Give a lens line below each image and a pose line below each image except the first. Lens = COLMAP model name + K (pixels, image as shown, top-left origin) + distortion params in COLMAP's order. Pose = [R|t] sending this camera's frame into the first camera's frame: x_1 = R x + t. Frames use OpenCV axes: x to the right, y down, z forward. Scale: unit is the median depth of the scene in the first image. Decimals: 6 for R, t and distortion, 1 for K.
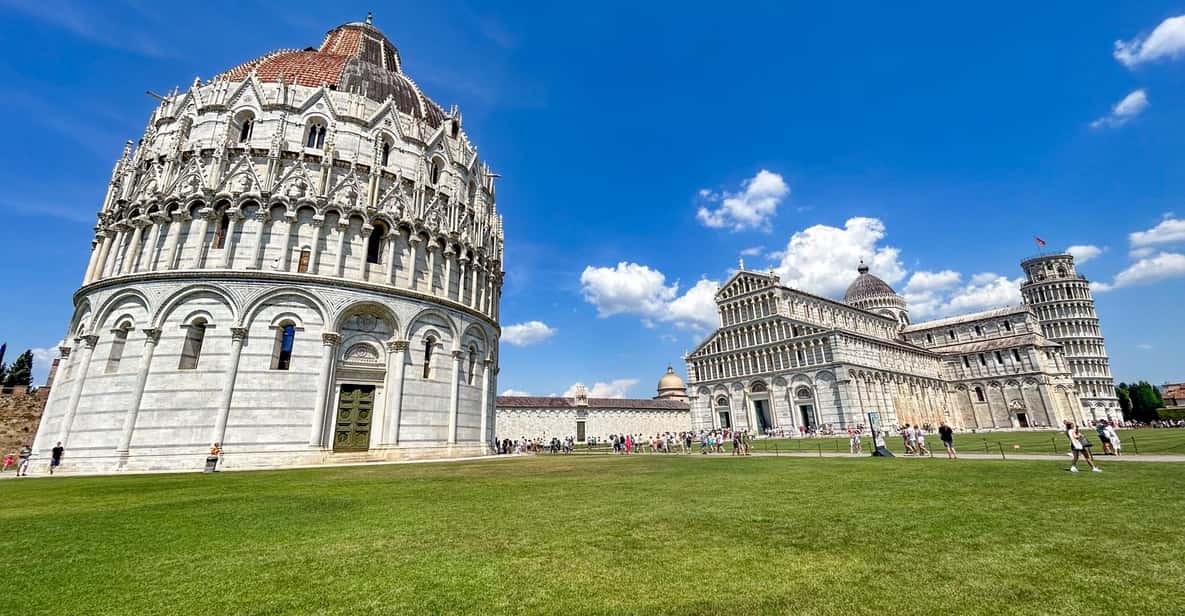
lens RADIAL K [[483.6, 0, 591.1], [0, 483.6, 284.6], [0, 0, 1]] dist [0.001743, 0.000406]
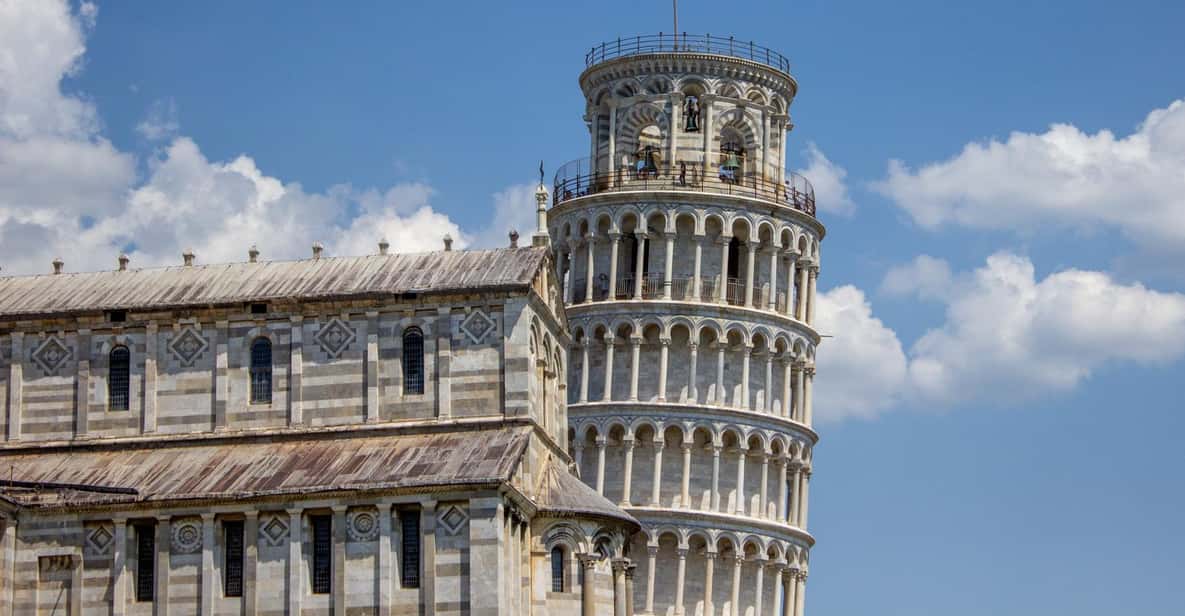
lens RADIAL K [[3148.2, 0, 593.3], [0, 3148.2, 157.3], [0, 0, 1]] dist [0.272631, 0.086087]
pose [[0.730212, 0.196010, 0.654501, 0.255582], [-0.217876, 0.974754, -0.048841, 0.066517], [-0.647550, -0.106936, 0.754482, 0.231088]]
